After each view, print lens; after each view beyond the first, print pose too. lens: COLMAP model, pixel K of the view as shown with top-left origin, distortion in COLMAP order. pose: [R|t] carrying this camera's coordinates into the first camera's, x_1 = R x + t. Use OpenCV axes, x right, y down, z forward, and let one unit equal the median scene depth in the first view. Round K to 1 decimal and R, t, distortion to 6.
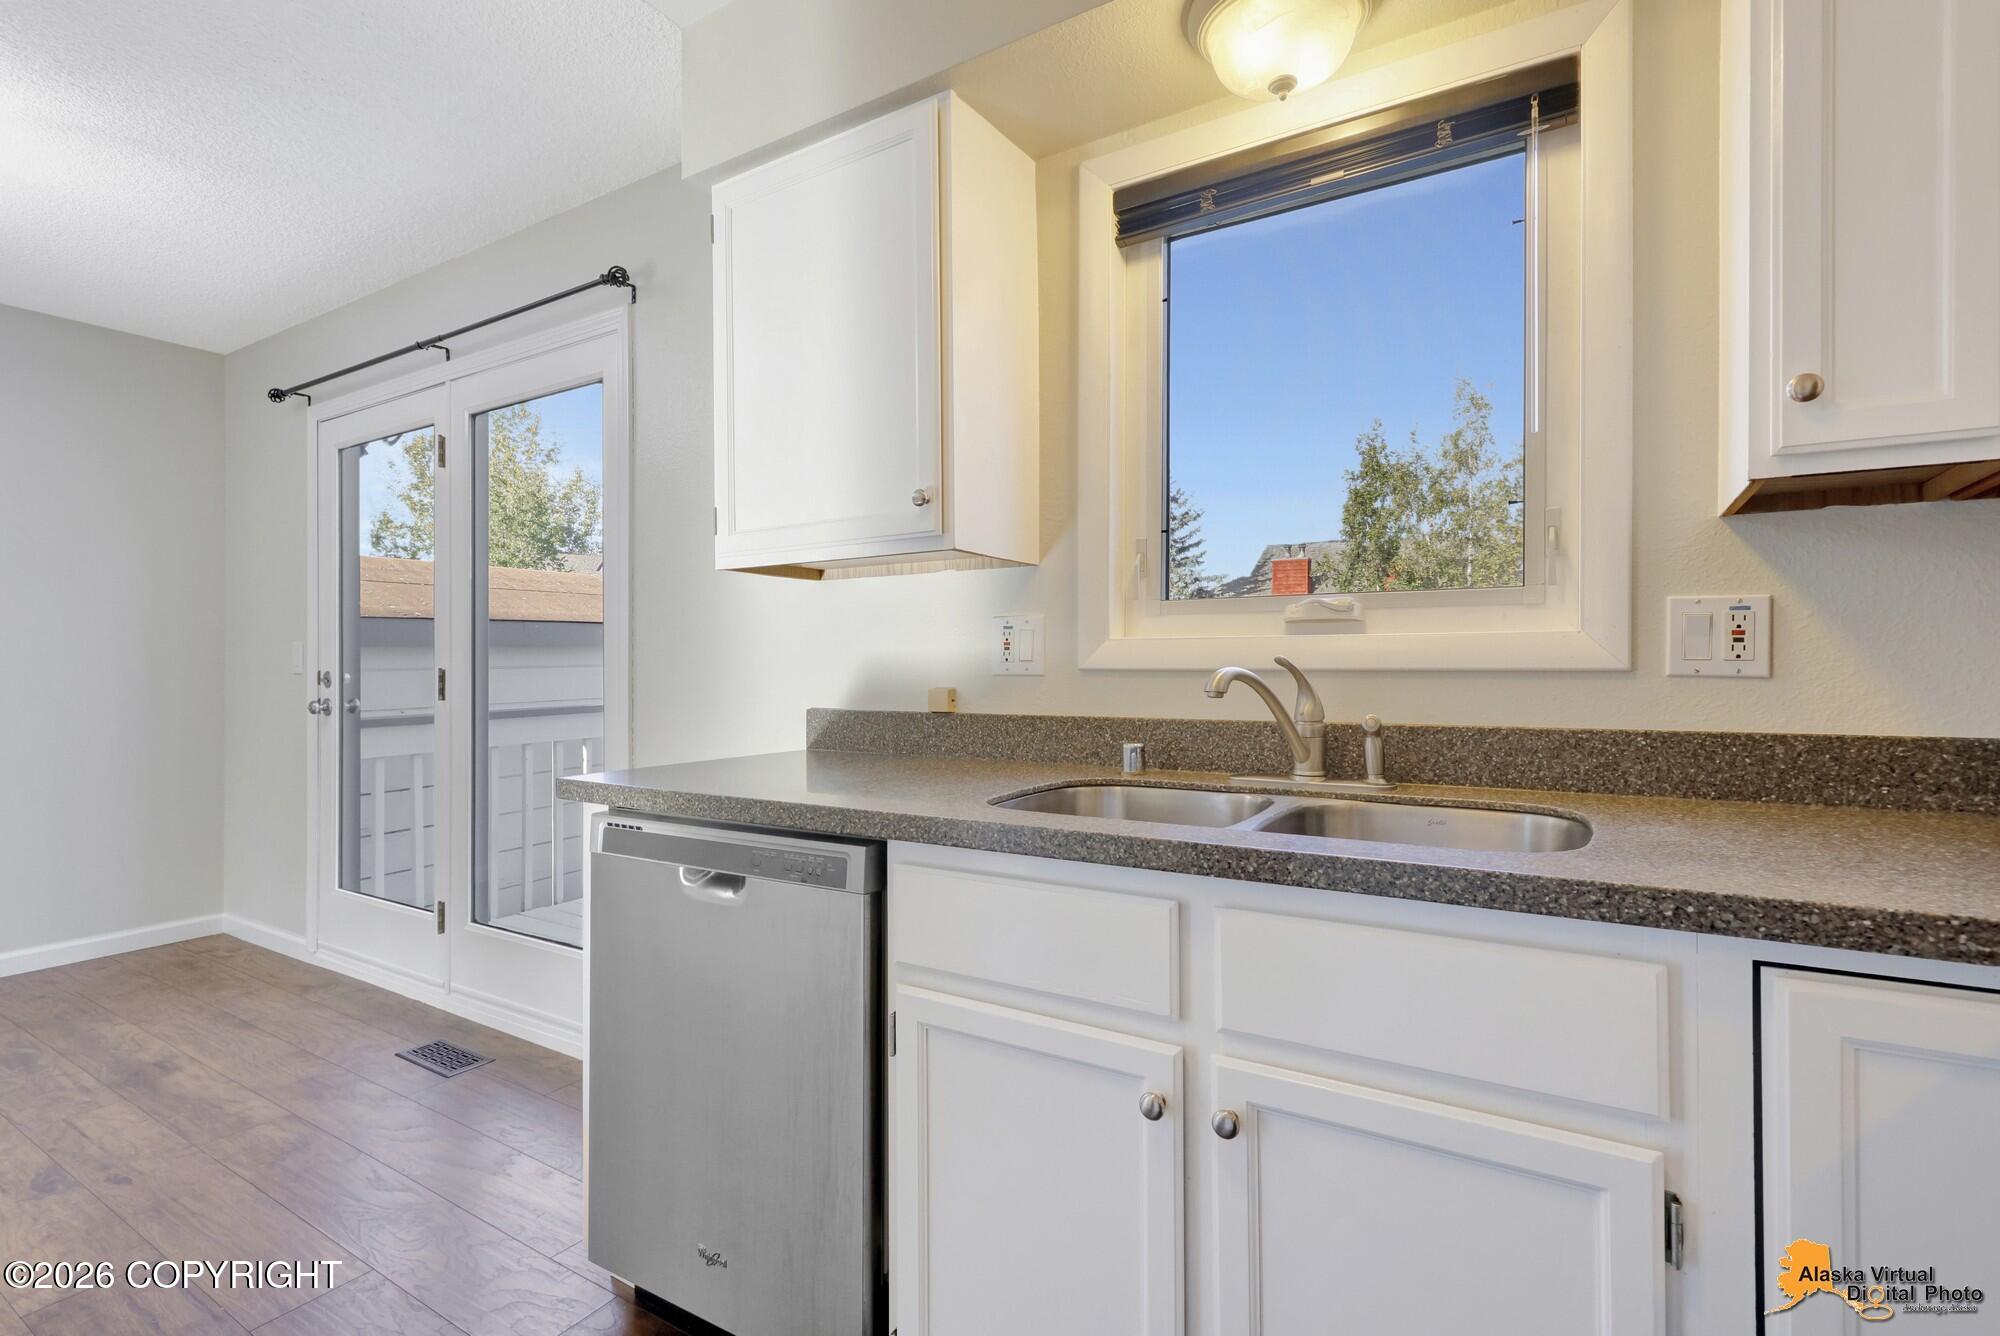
lens RADIAL K [[938.4, 0, 991.5], [0, 938.4, 680.3], [0, 0, 1]] dist [0.012033, -0.003611]
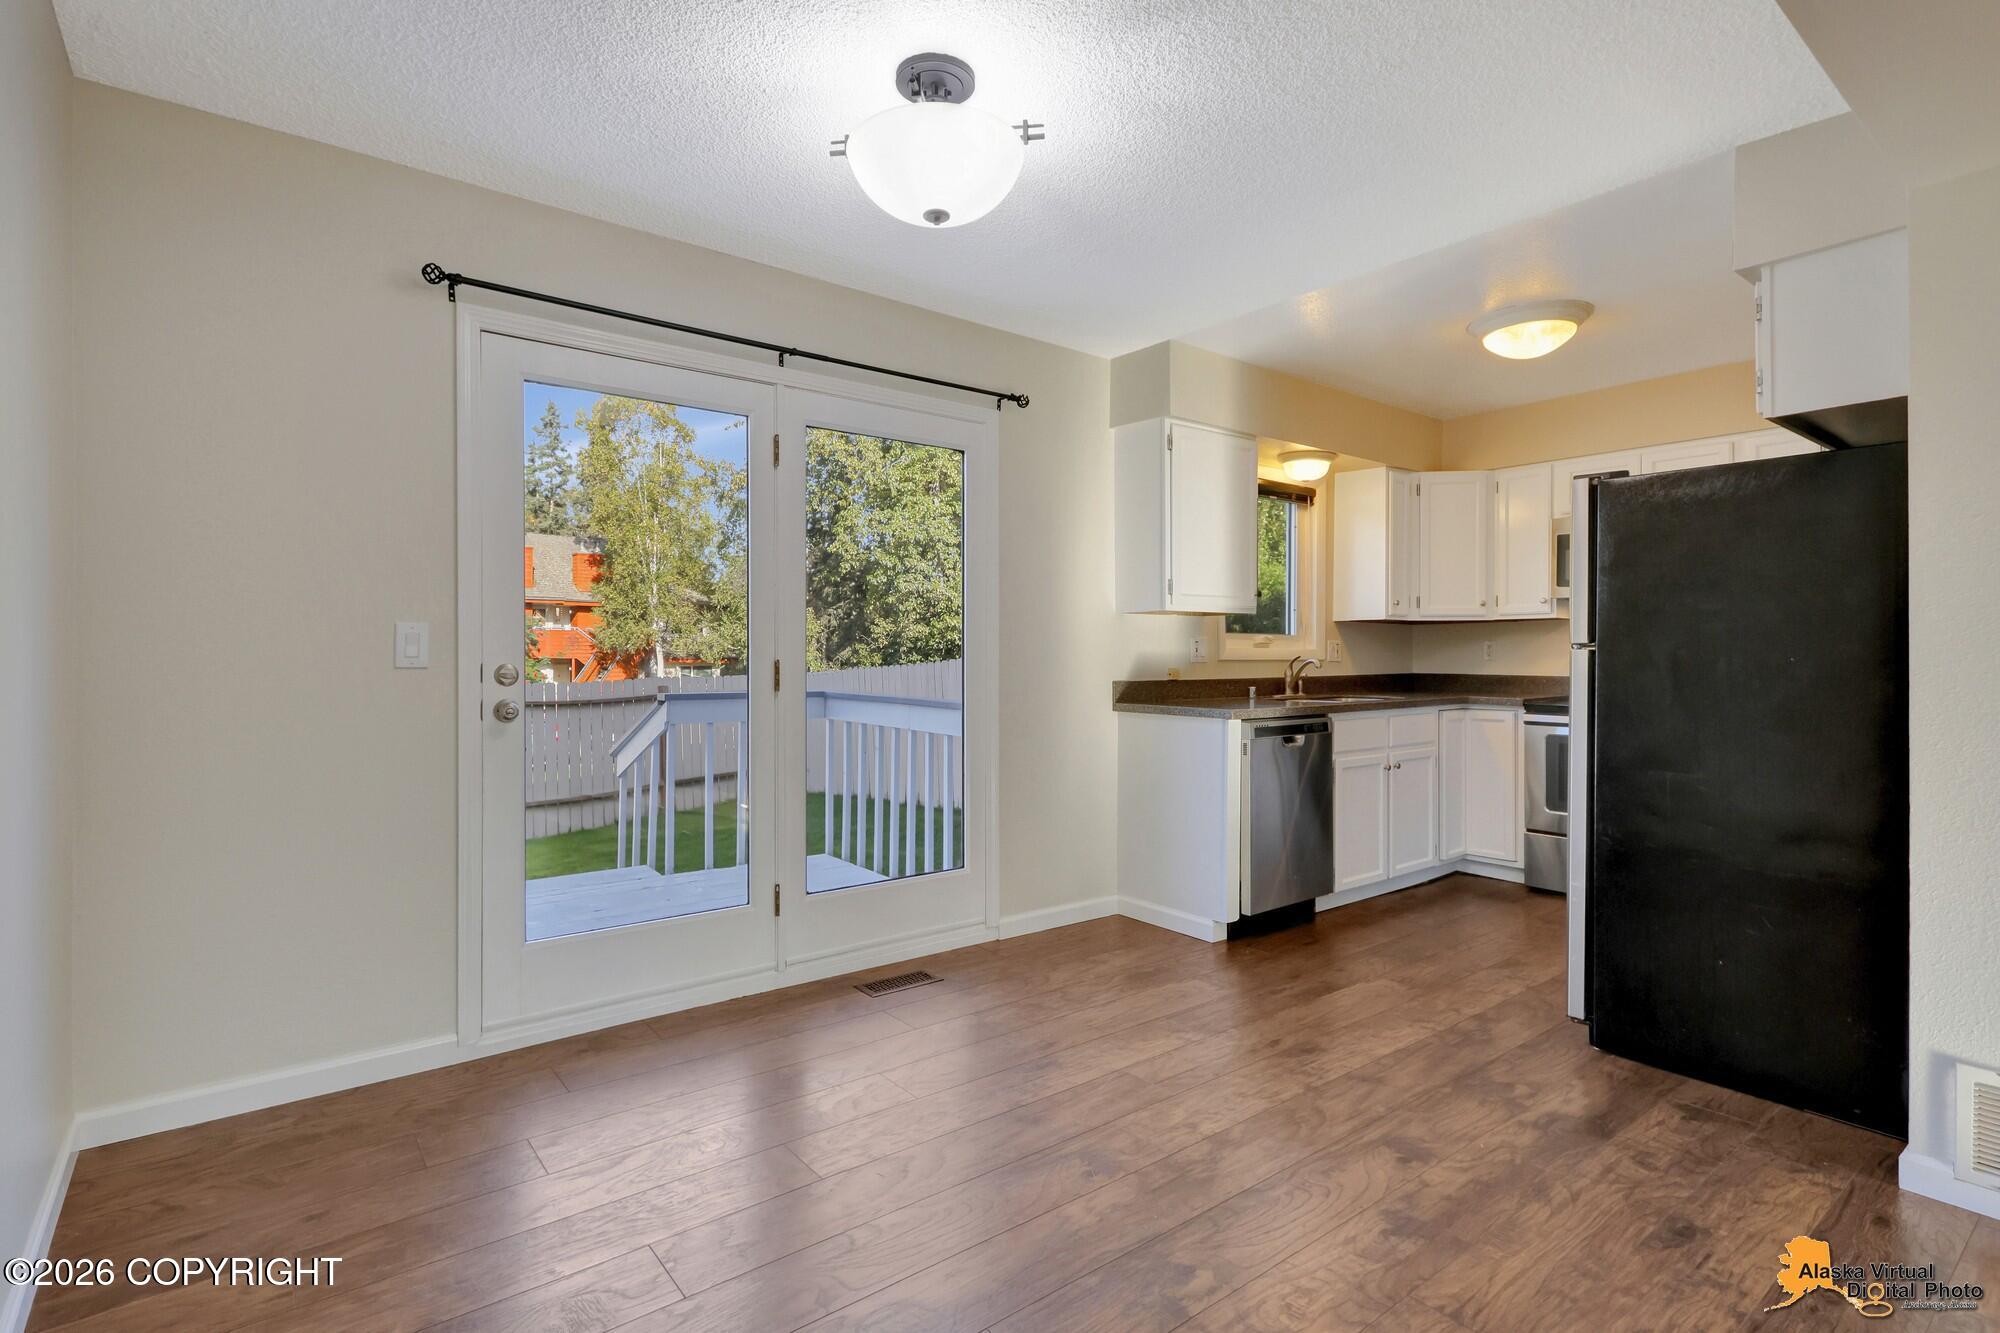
lens RADIAL K [[968.0, 0, 983.7], [0, 968.0, 656.4], [0, 0, 1]] dist [0.009706, -0.001044]
pose [[0.346763, 0.001215, 0.937952, -2.761452], [0.012185, 0.999909, -0.005801, -0.015671], [-0.937874, 0.013441, 0.346717, 0.749516]]
